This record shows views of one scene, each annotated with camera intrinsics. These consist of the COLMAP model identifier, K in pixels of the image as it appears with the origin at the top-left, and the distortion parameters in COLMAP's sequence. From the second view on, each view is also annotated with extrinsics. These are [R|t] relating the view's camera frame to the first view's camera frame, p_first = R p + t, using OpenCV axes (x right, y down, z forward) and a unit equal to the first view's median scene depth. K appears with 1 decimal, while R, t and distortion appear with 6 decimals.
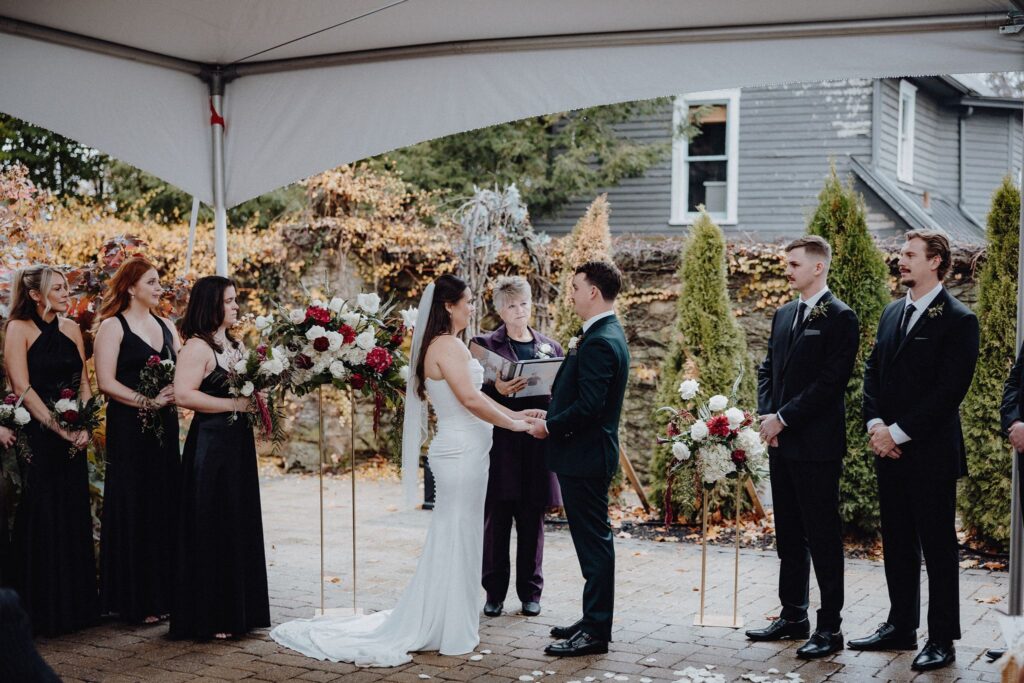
lens RADIAL K [[1533.2, 0, 512.0], [0, 1533.2, 341.5], [0, 0, 1]] dist [-0.007174, 0.033956]
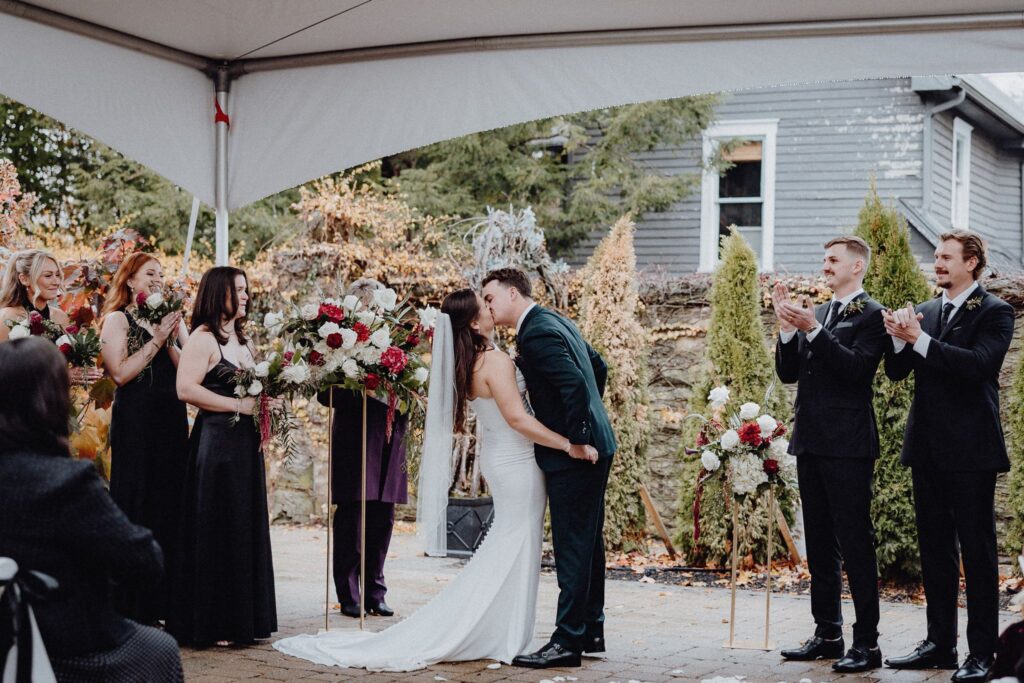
lens RADIAL K [[1965.2, 0, 532.8], [0, 1965.2, 327.5], [0, 0, 1]] dist [0.015761, -0.052793]
pose [[0.999657, 0.016889, 0.020007, -0.019341], [-0.014874, 0.995182, -0.096905, 0.082778], [-0.021547, 0.096574, 0.995093, -0.165017]]
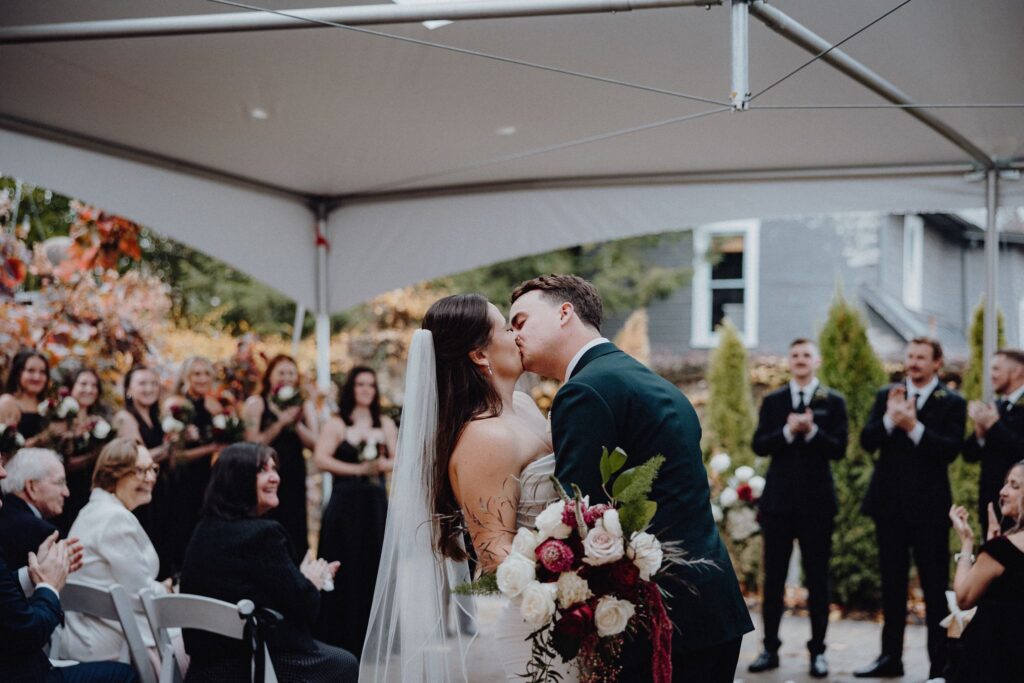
lens RADIAL K [[1965.2, 0, 532.8], [0, 1965.2, 327.5], [0, 0, 1]] dist [0.015761, -0.052793]
pose [[0.999288, 0.011246, 0.036015, -0.069592], [-0.007347, 0.994275, -0.106603, 0.069832], [-0.037007, 0.106262, 0.993649, -0.427561]]
